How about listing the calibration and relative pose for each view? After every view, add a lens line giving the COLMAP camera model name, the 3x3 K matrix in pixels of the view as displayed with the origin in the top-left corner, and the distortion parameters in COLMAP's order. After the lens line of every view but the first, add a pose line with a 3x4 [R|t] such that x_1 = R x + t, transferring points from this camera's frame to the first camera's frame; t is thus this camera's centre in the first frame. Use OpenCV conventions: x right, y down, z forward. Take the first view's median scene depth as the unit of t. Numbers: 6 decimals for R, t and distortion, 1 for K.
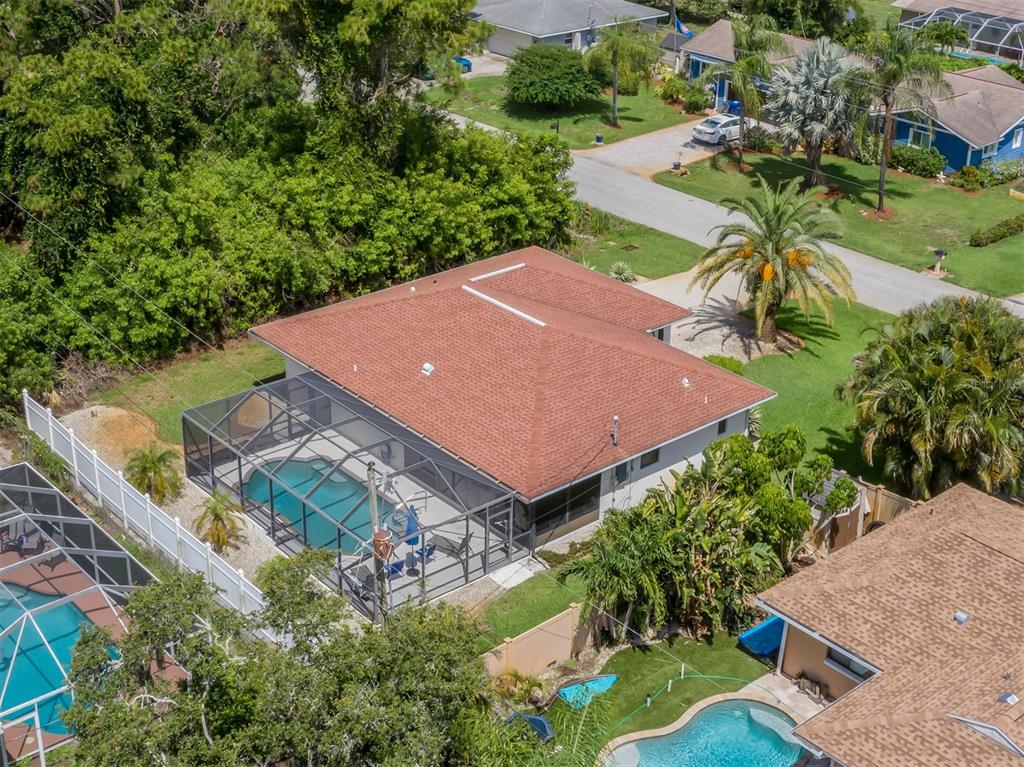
lens RADIAL K [[1457.2, 0, 511.0], [0, 1457.2, 330.0], [0, 0, 1]] dist [-0.021140, 0.013520]
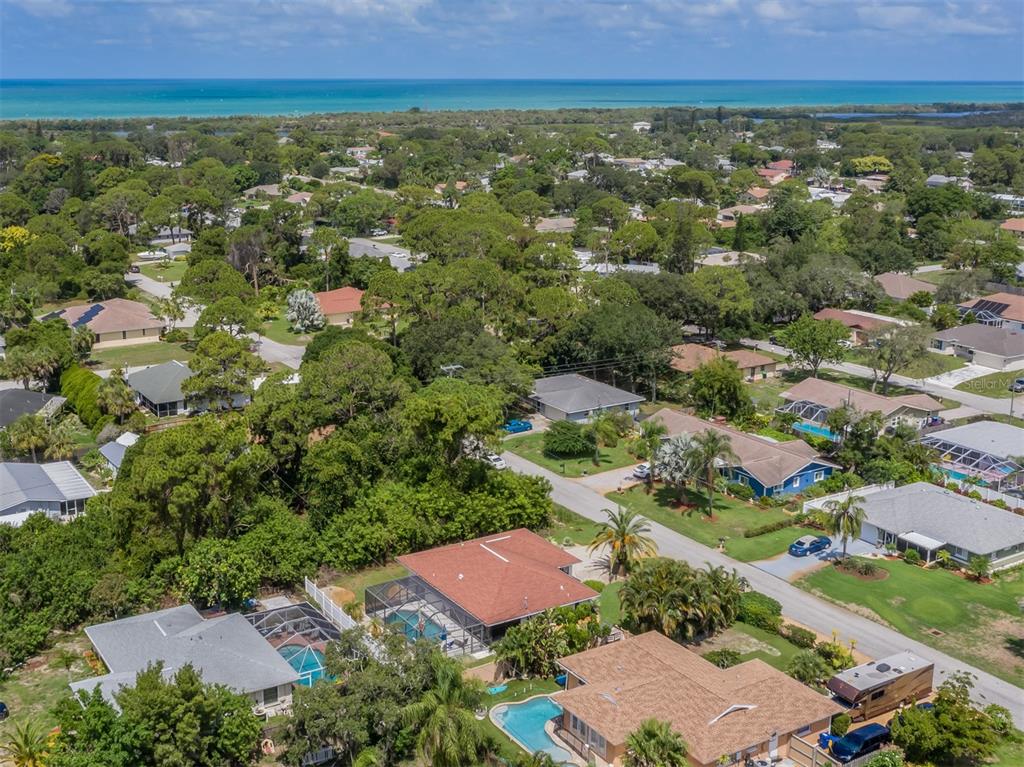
lens RADIAL K [[1186.9, 0, 446.9], [0, 1186.9, 369.0], [0, 0, 1]] dist [-0.018410, 0.004041]
pose [[0.984143, 0.024779, -0.175635, 0.226598], [-0.055051, 0.983966, -0.169648, 0.019025], [0.168615, 0.176627, 0.969728, -0.889059]]
